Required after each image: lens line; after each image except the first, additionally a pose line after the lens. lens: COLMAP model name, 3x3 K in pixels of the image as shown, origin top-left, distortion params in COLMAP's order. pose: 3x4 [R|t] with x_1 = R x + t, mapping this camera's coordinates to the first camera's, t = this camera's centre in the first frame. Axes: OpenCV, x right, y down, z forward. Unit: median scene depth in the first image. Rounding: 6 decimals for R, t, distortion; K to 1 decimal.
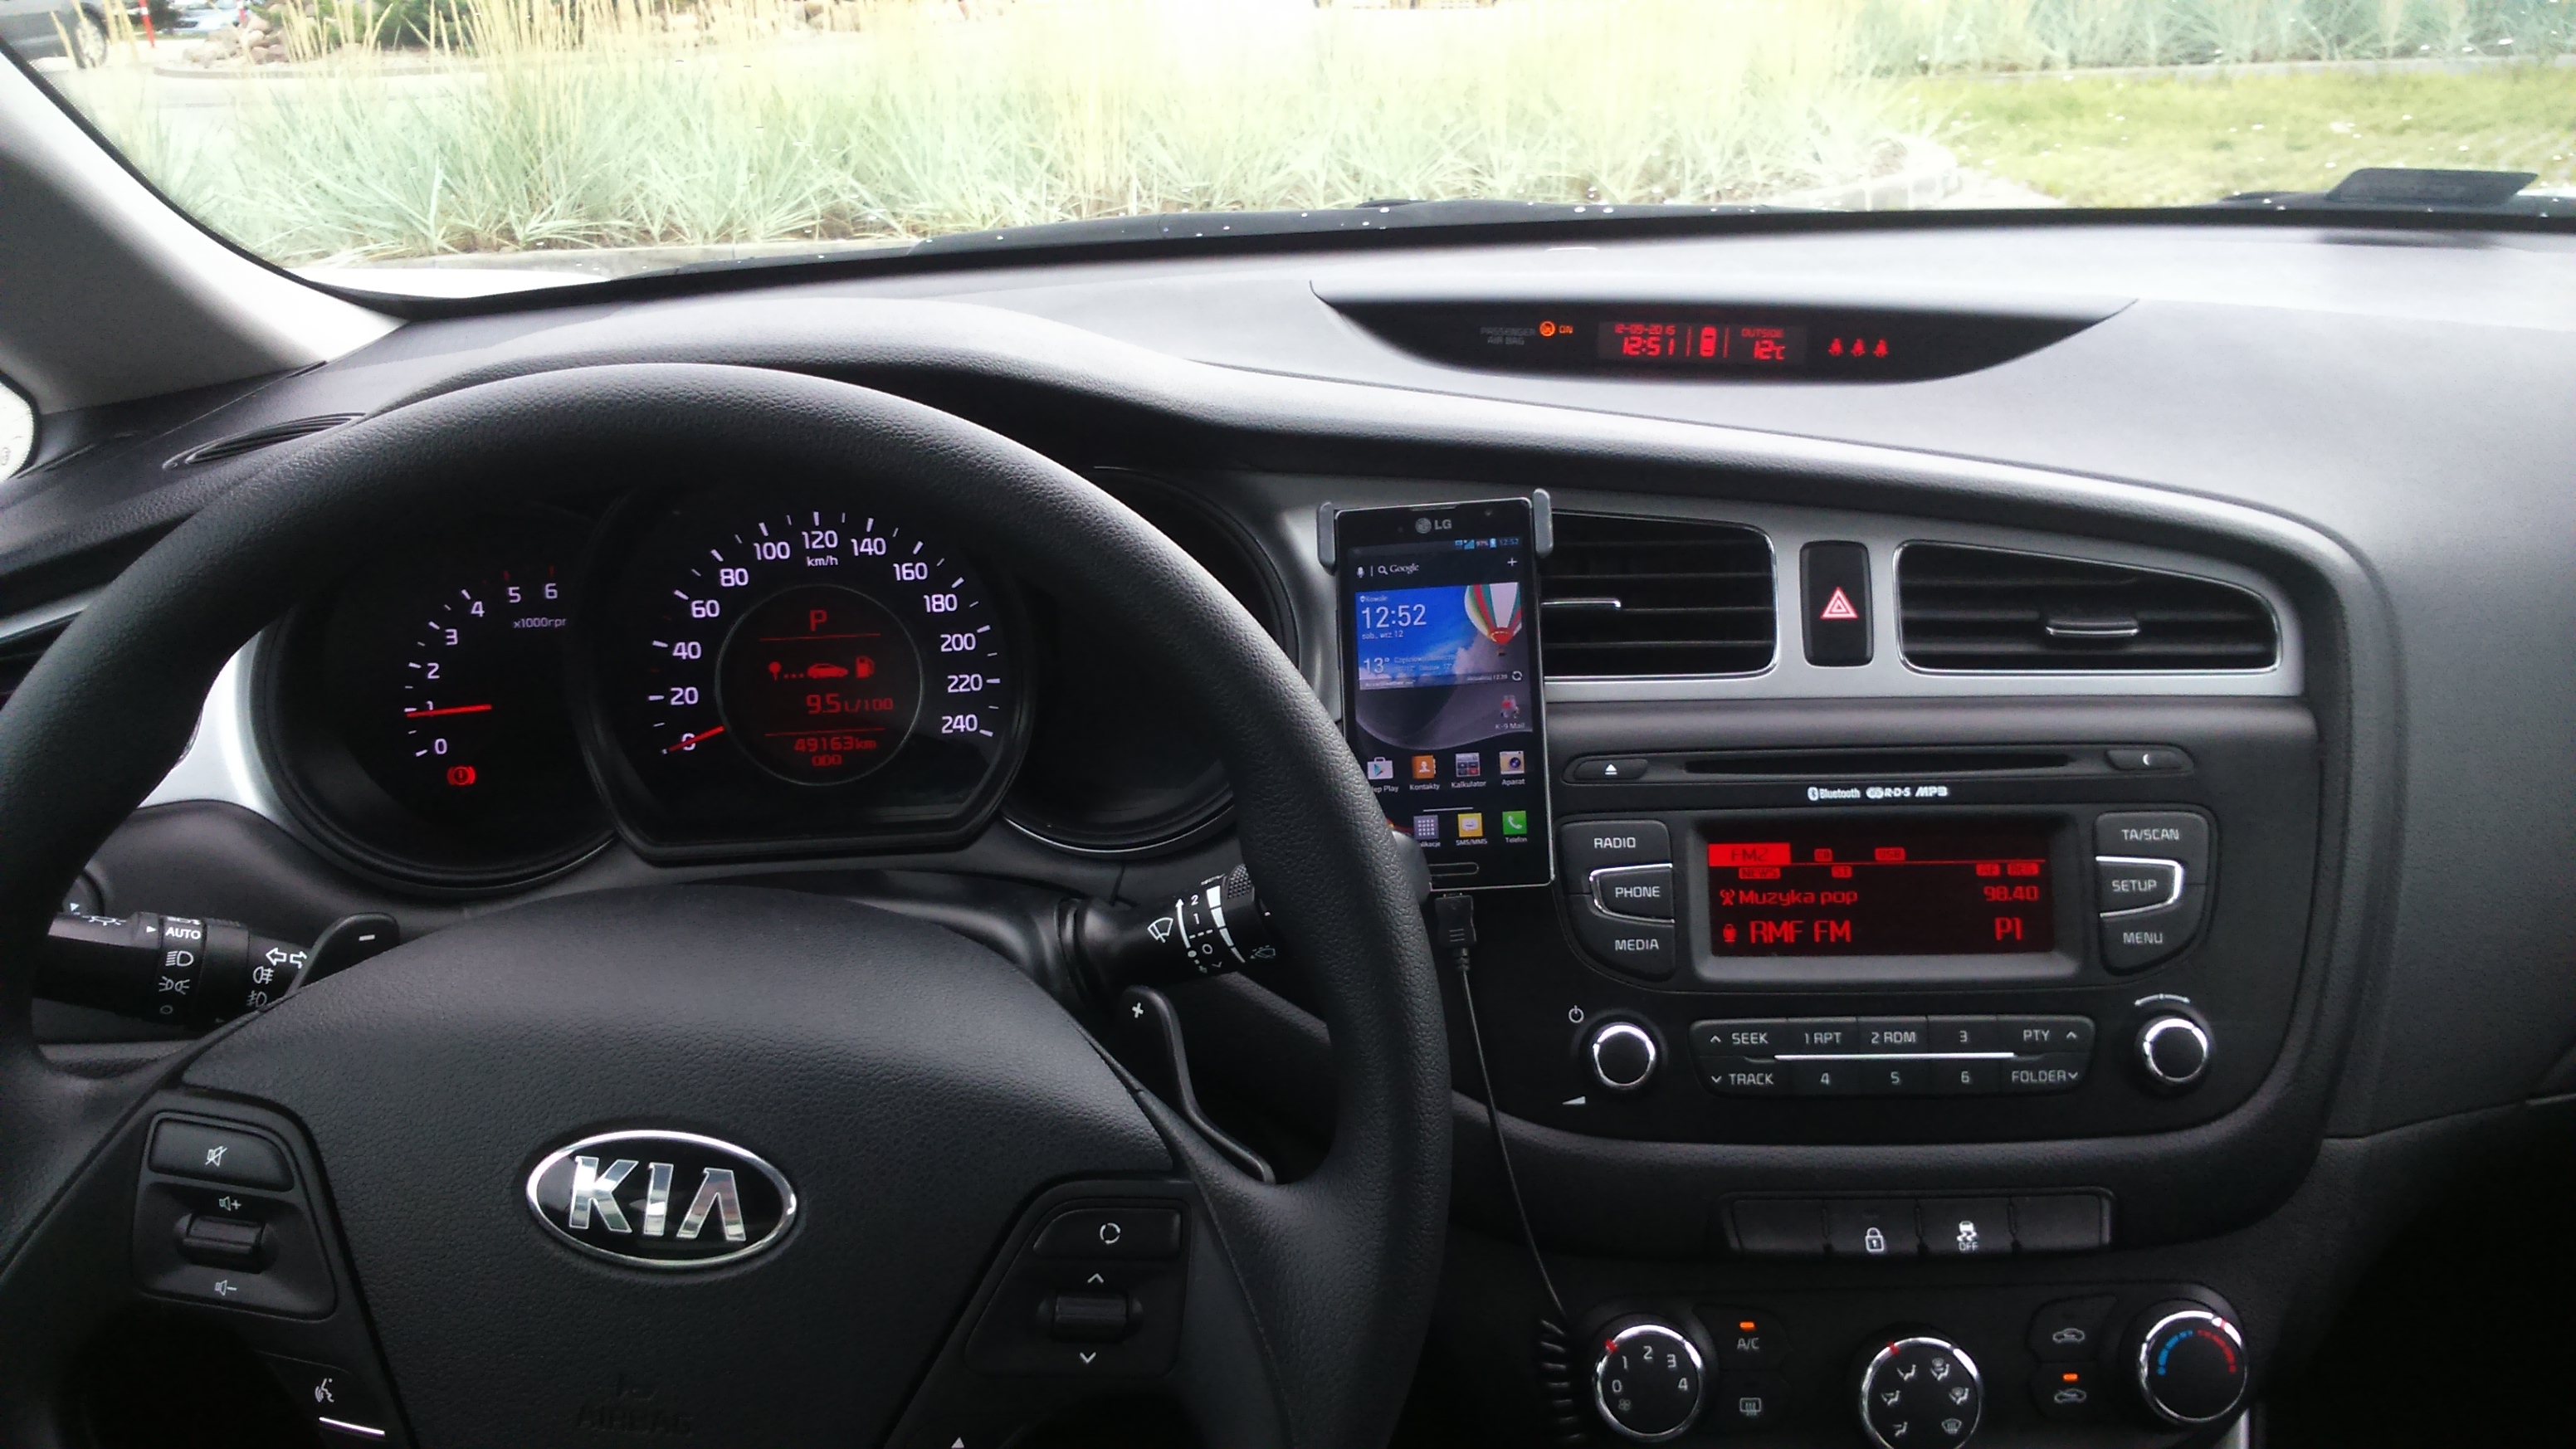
lens RADIAL K [[2043.1, 0, 1299.2], [0, 2043.1, 716.0], [0, 0, 1]] dist [0.016458, -0.005127]
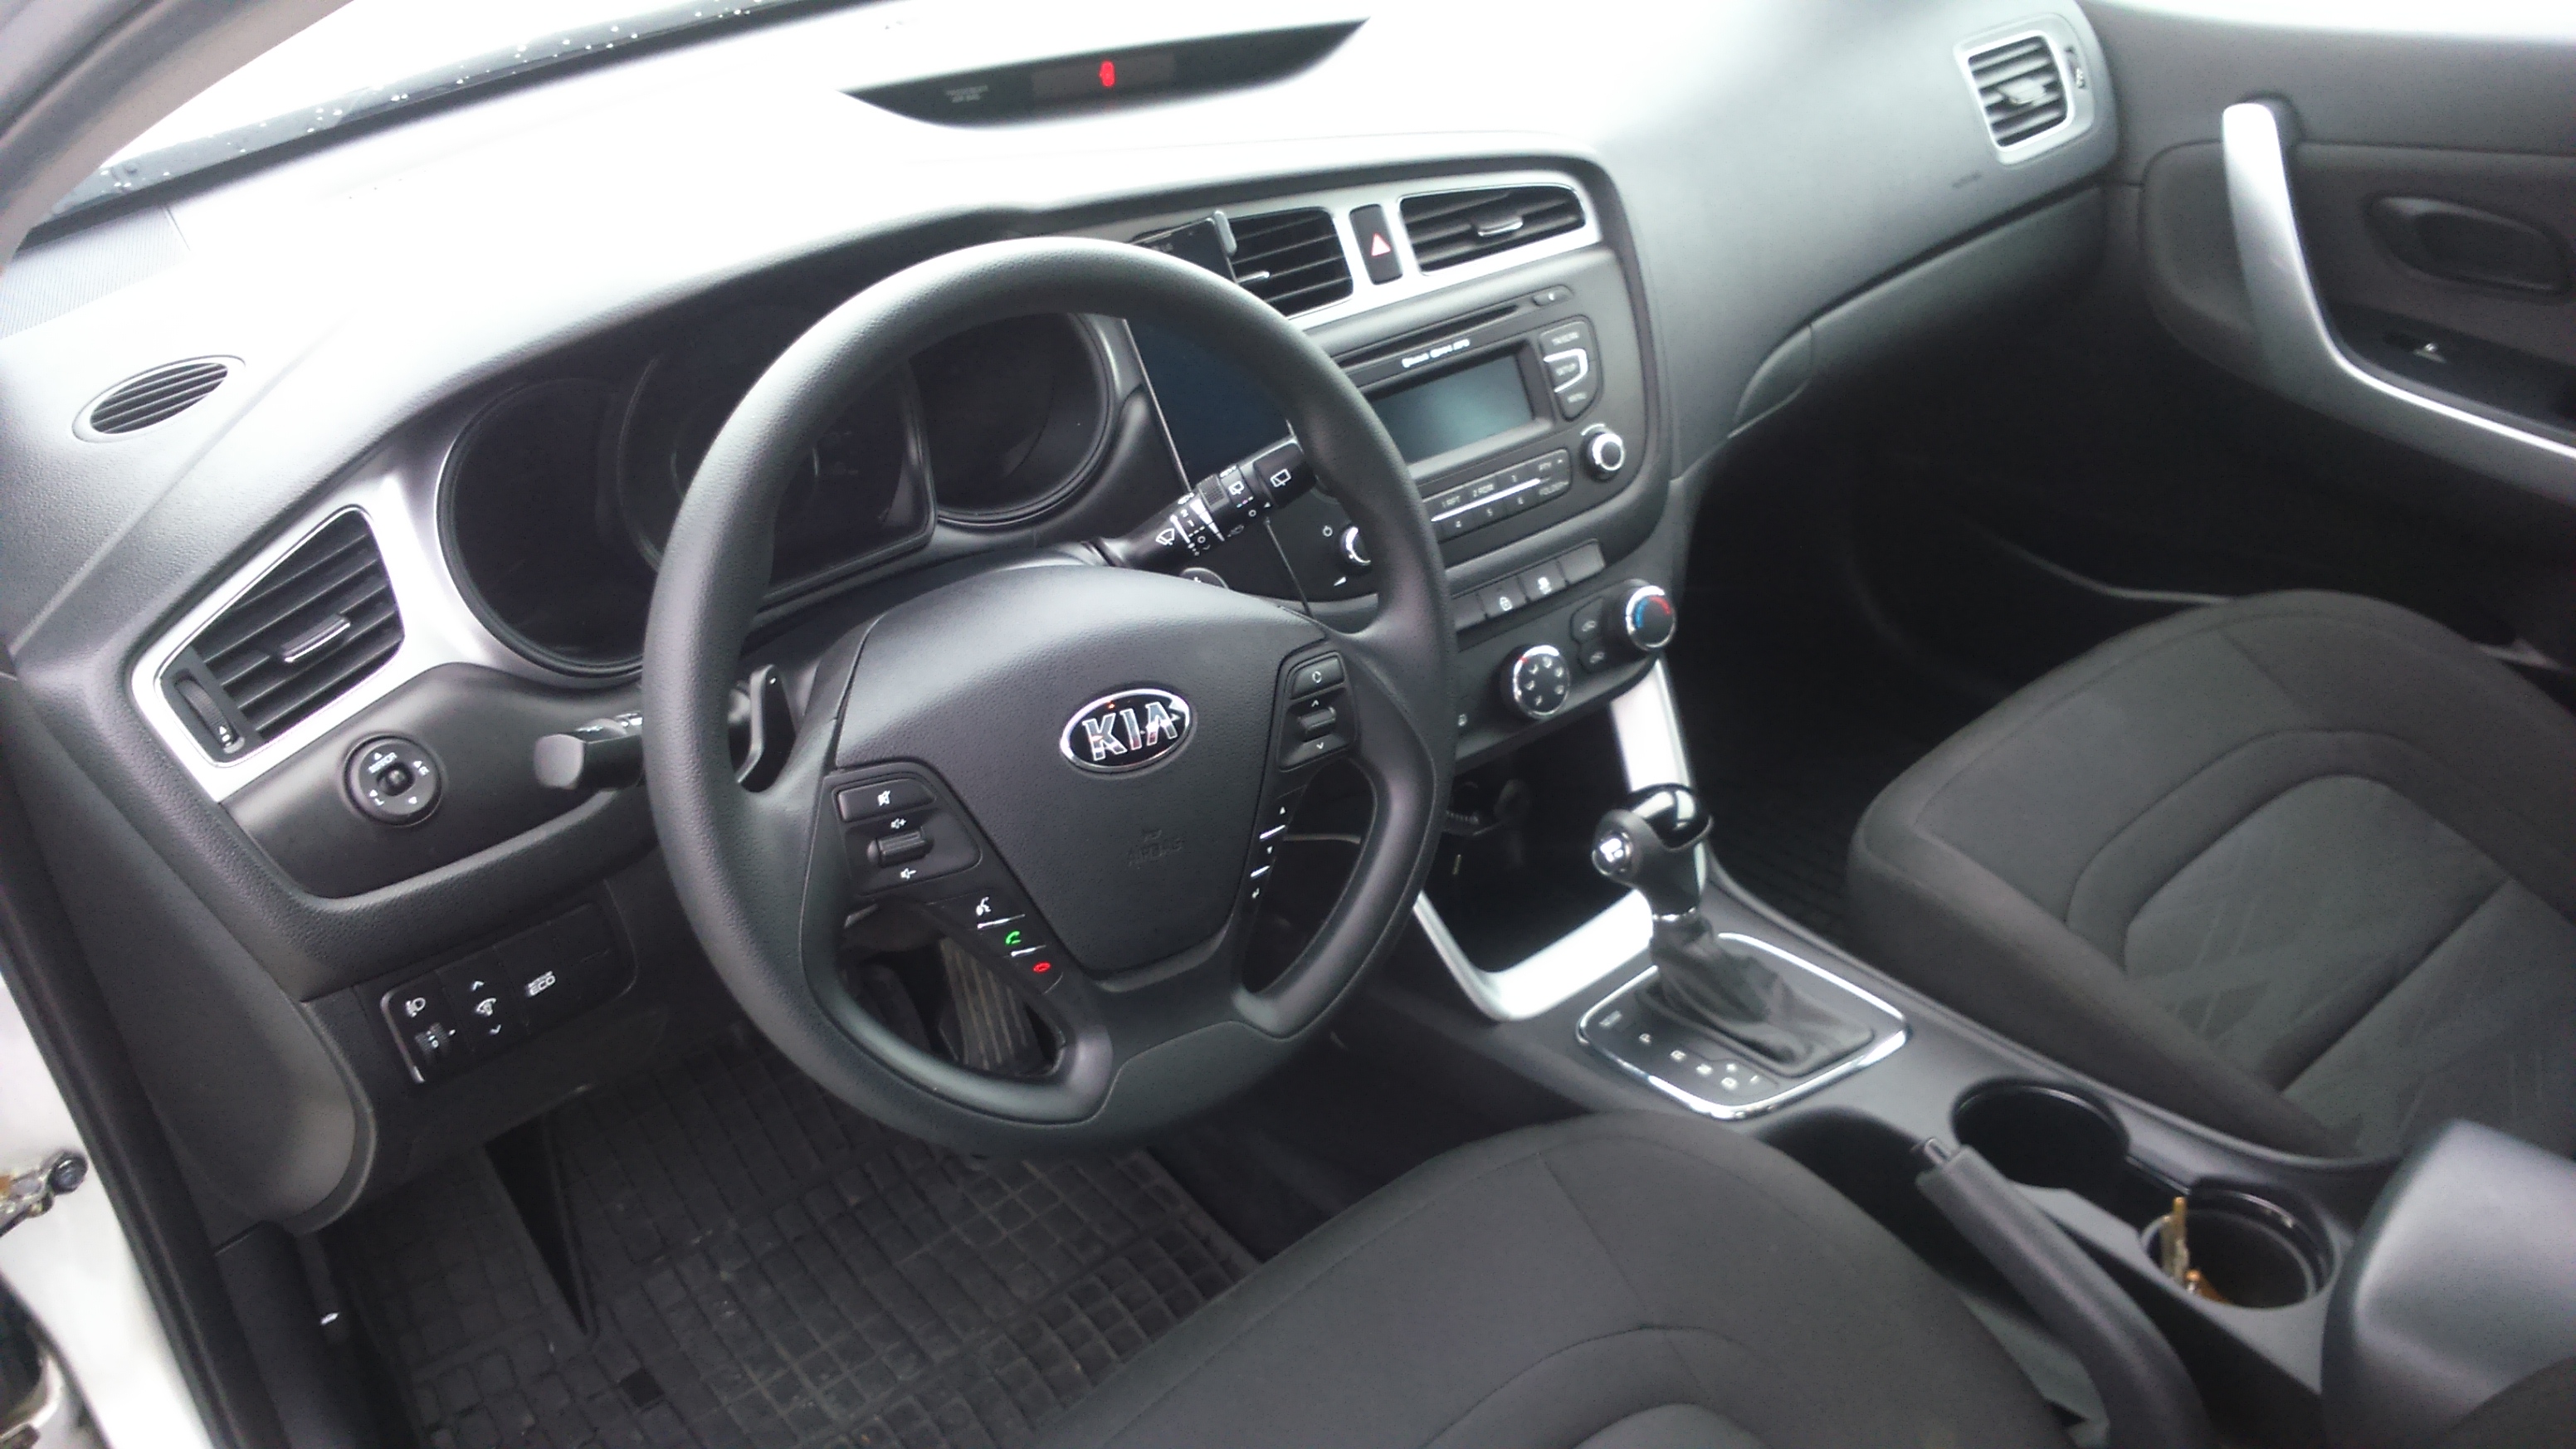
lens RADIAL K [[2043.1, 0, 1294.8], [0, 2043.1, 749.7], [0, 0, 1]] dist [0.016458, -0.005127]
pose [[0.809511, -0.333217, 0.483383, -0.733297], [0.233579, 0.938157, 0.255543, -0.112897], [-0.538640, -0.093957, 0.837281, -0.370987]]
